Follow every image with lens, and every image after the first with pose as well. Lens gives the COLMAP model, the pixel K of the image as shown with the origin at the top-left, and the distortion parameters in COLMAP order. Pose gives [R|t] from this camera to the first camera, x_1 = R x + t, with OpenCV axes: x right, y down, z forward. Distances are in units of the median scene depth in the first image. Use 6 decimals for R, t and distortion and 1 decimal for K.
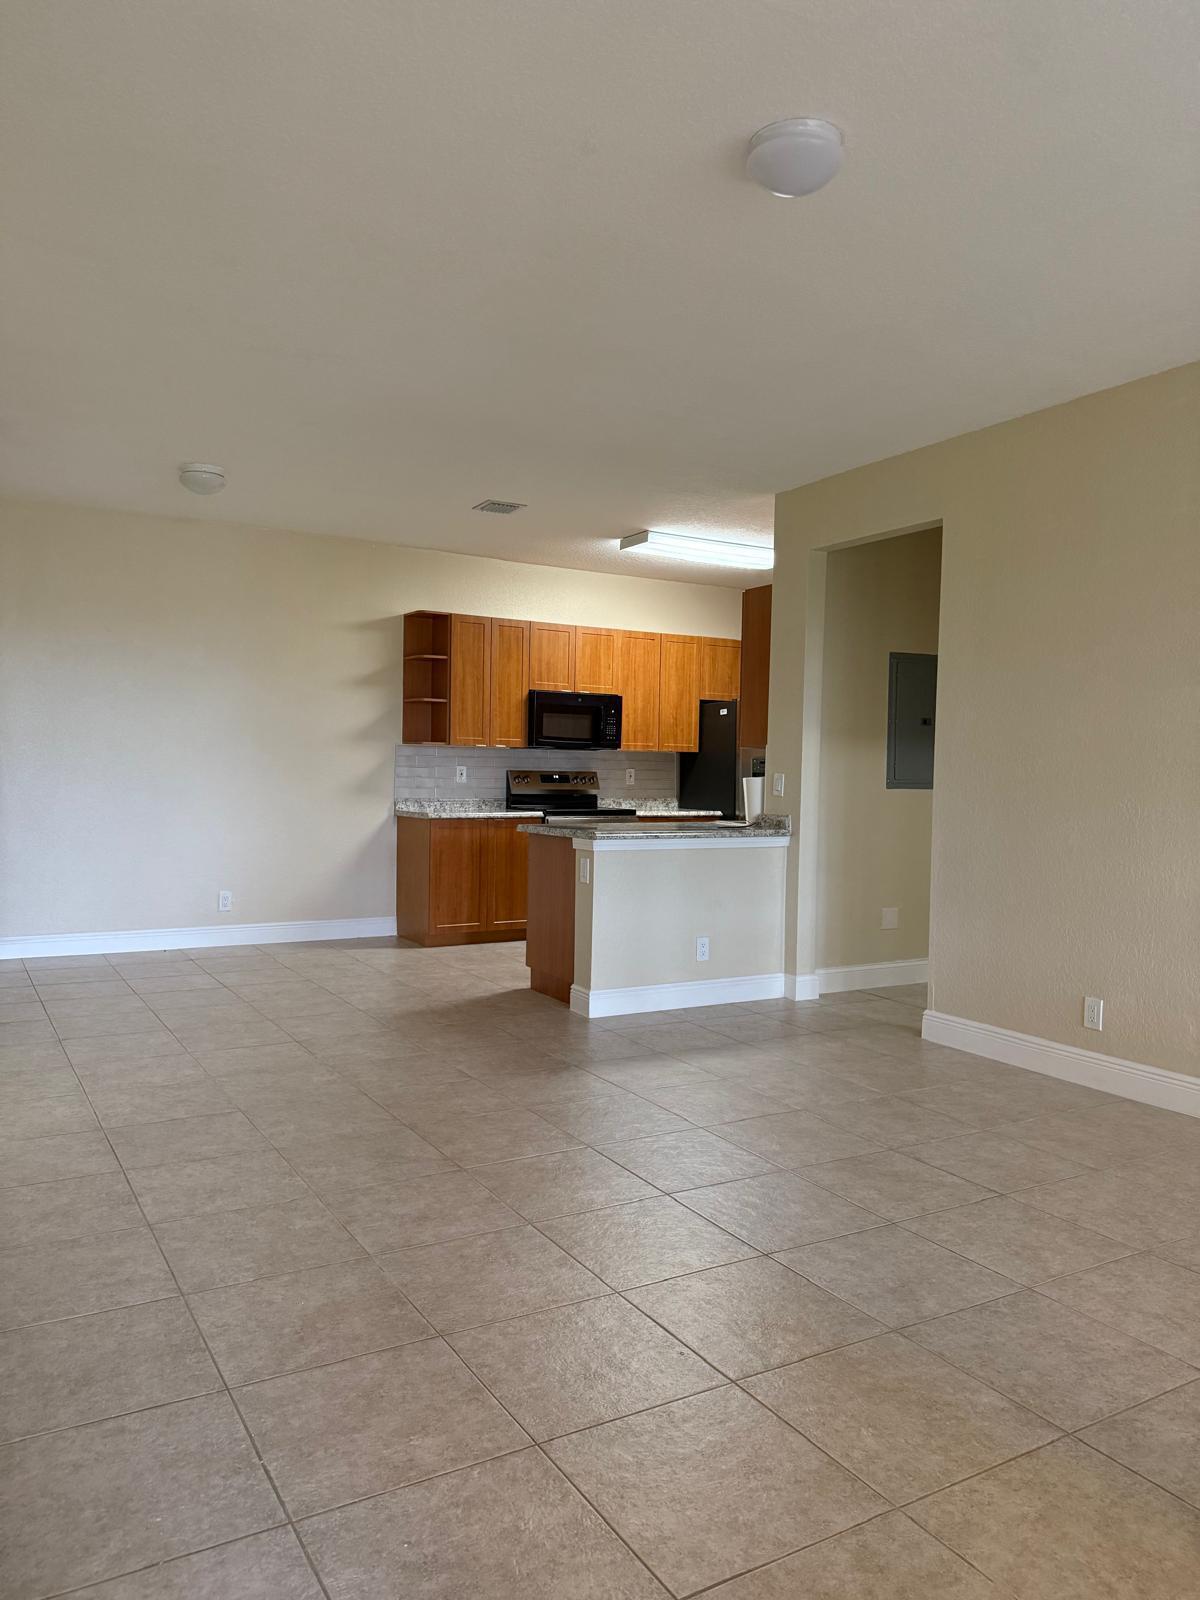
lens RADIAL K [[1124.5, 0, 602.3], [0, 1124.5, 811.7], [0, 0, 1]] dist [0.132856, 0.000809]
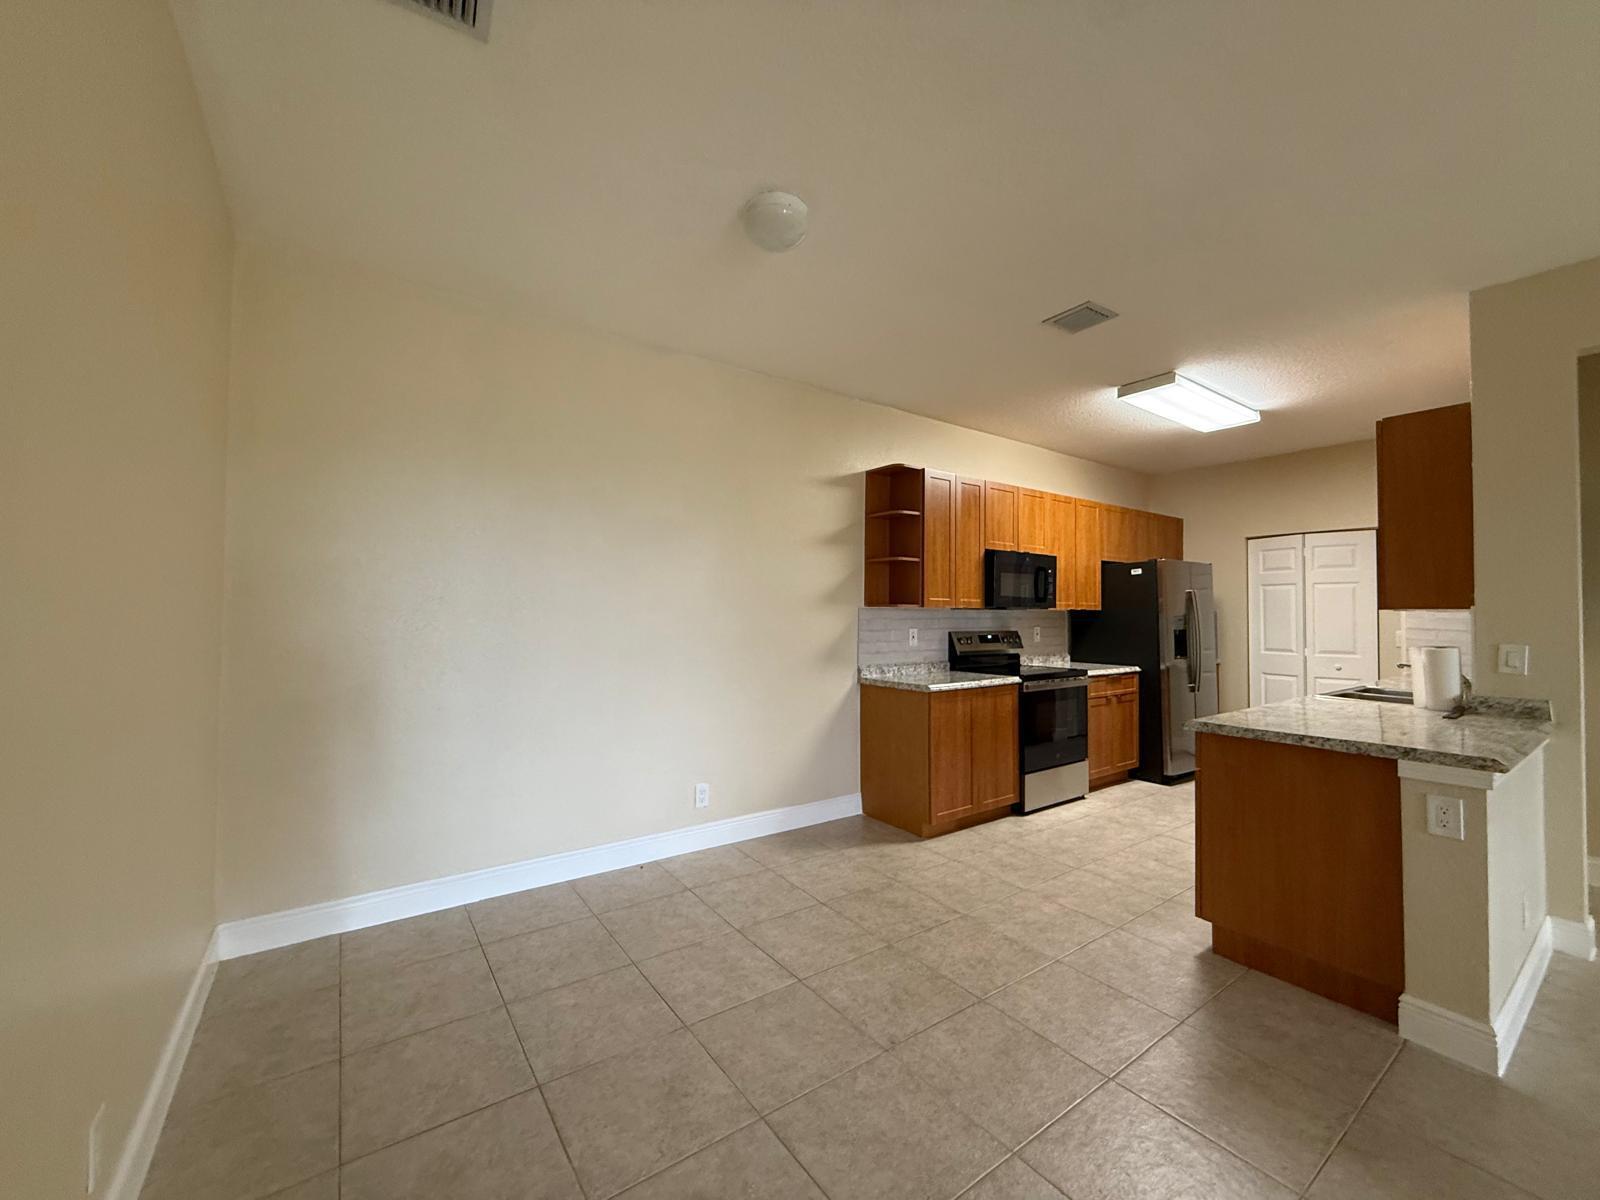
lens RADIAL K [[637.2, 0, 788.6], [0, 637.2, 594.8], [0, 0, 1]] dist [-0.000957, 0.000017]
pose [[0.996652, -0.010846, 0.081042, -0.277567], [0.016316, 0.997610, -0.067136, -0.034761], [-0.080120, 0.068233, 0.994447, 0.468921]]
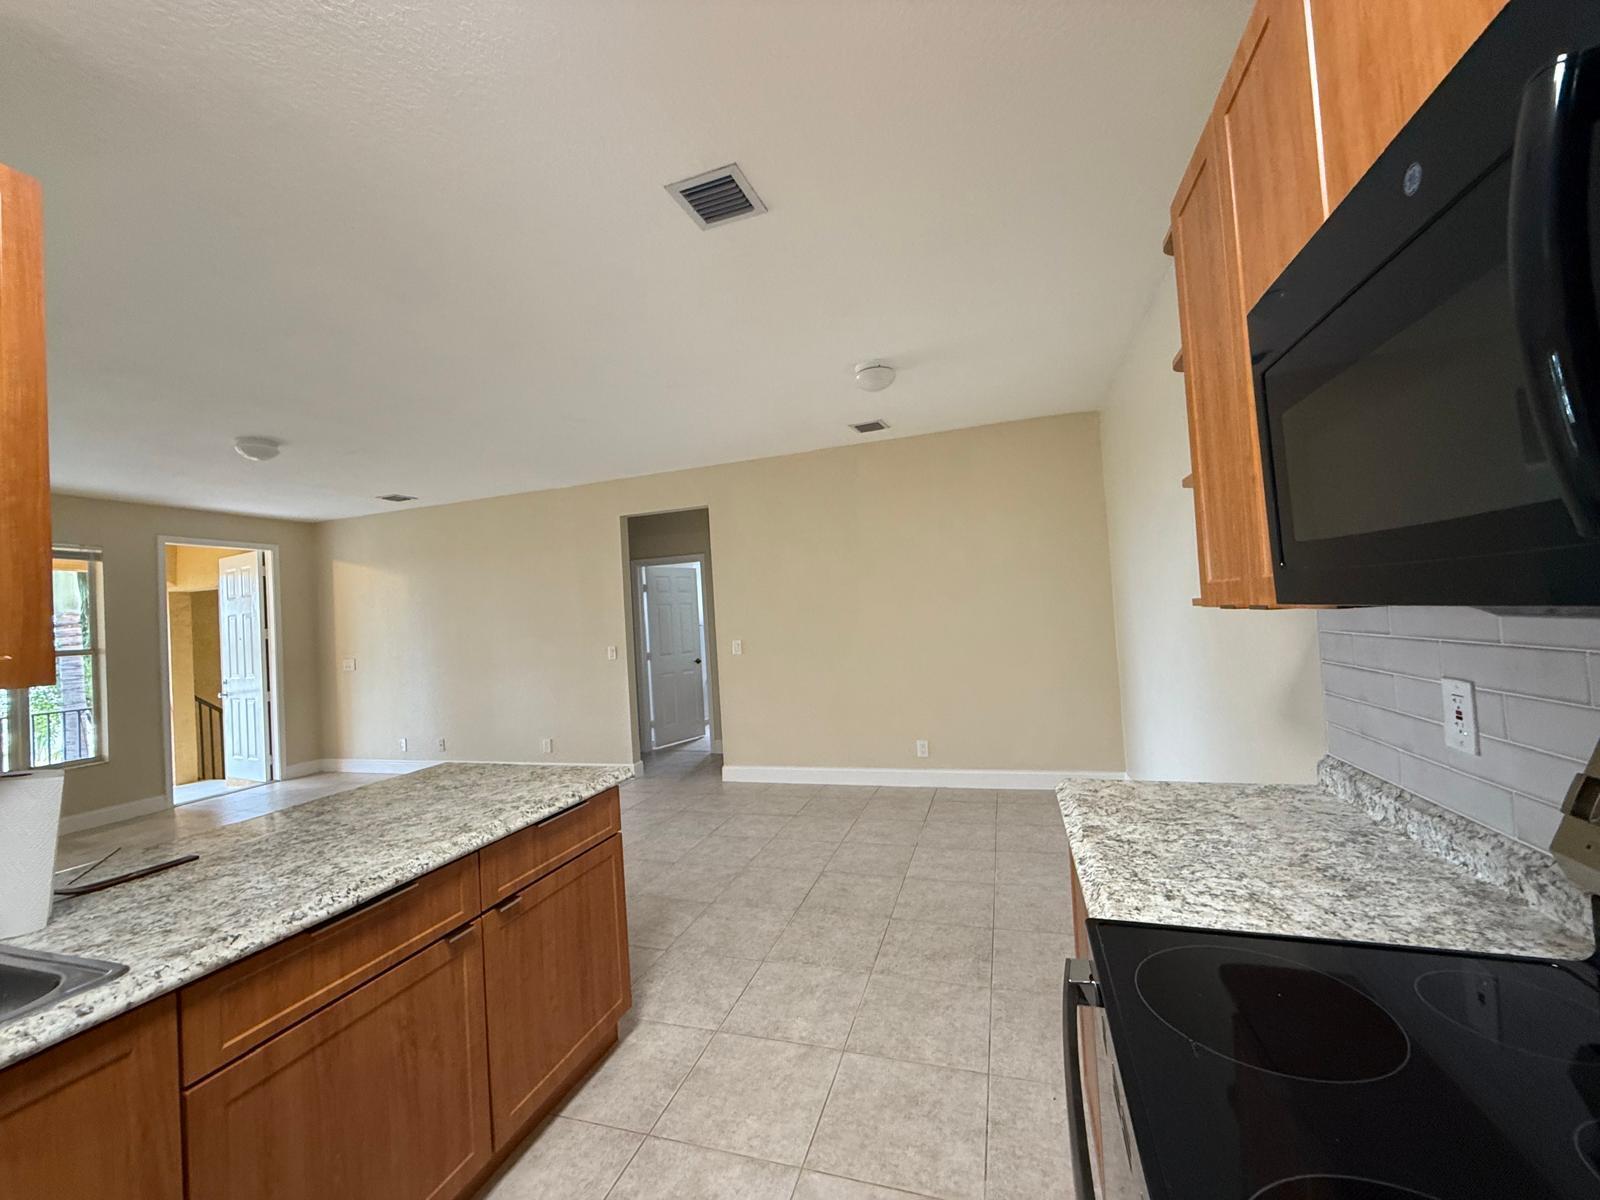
lens RADIAL K [[637.2, 0, 795.3], [0, 637.2, 600.3], [0, 0, 1]] dist [-0.000957, 0.000017]
pose [[-0.750053, 0.009501, -0.661310, 0.066261], [0.018751, 0.999800, -0.006903, -0.059236], [0.661112, -0.017578, -0.750081, 1.018261]]
